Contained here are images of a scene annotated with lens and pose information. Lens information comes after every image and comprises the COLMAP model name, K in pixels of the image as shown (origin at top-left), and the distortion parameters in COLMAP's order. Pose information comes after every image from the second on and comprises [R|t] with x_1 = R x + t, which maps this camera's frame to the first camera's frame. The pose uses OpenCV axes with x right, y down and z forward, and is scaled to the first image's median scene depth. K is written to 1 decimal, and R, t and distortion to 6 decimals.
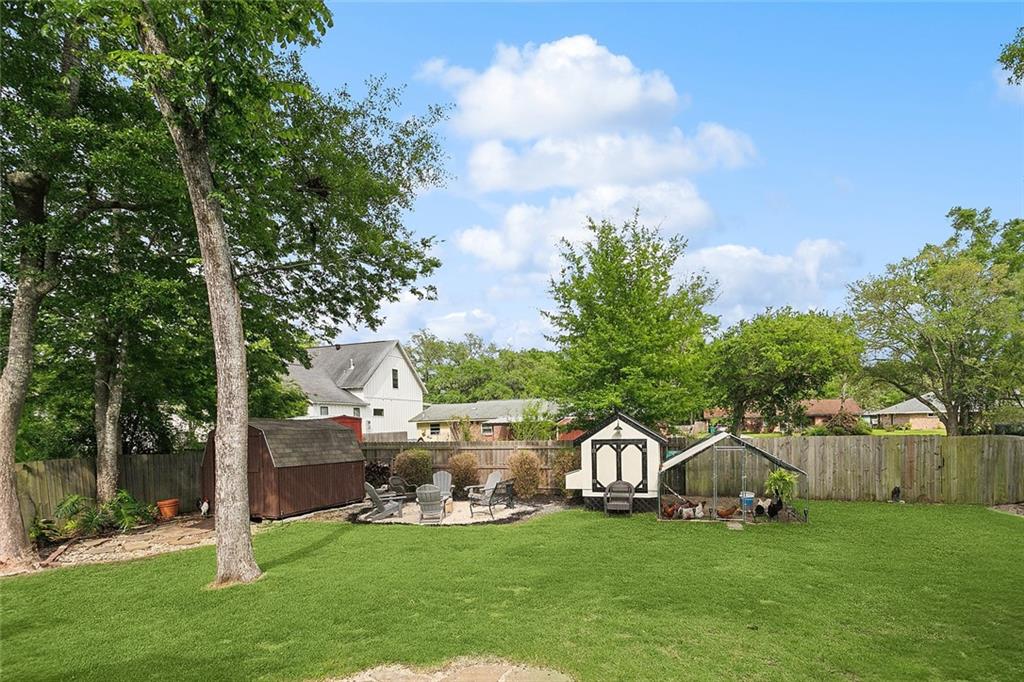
lens RADIAL K [[538.9, 0, 501.6], [0, 538.9, 446.5], [0, 0, 1]] dist [-0.001773, -0.000089]
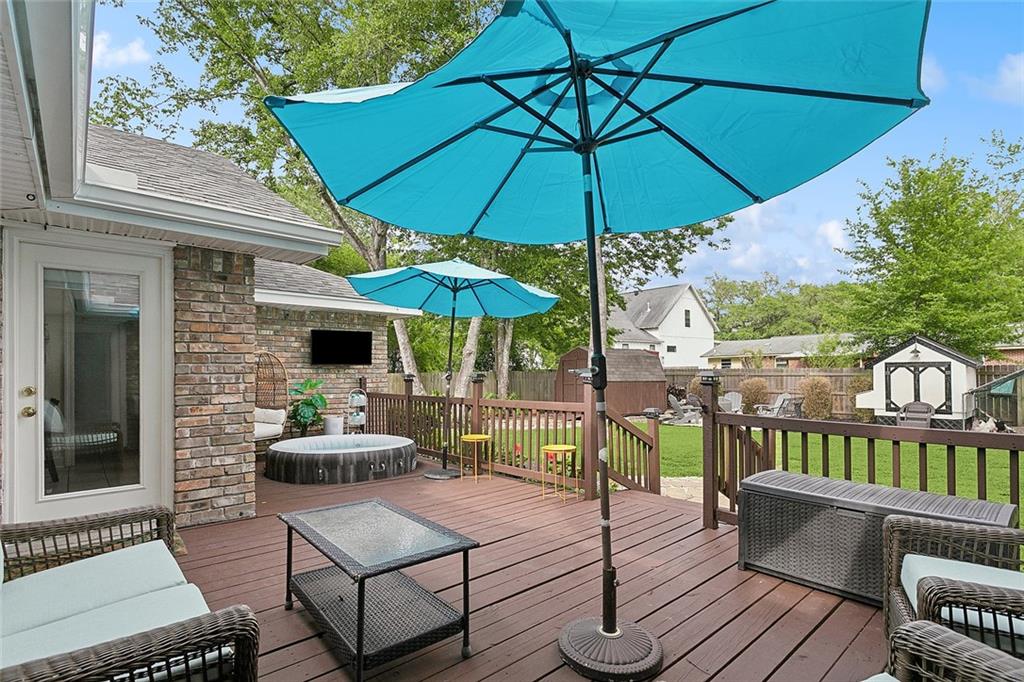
lens RADIAL K [[489.7, 0, 513.2], [0, 489.7, 365.9], [0, 0, 1]] dist [-0.002877, 0.003025]
pose [[0.861687, 0.009533, -0.507351, 0.019753], [-0.026557, 0.999301, -0.026328, 0.033764], [0.506745, 0.036161, 0.861337, -0.189020]]
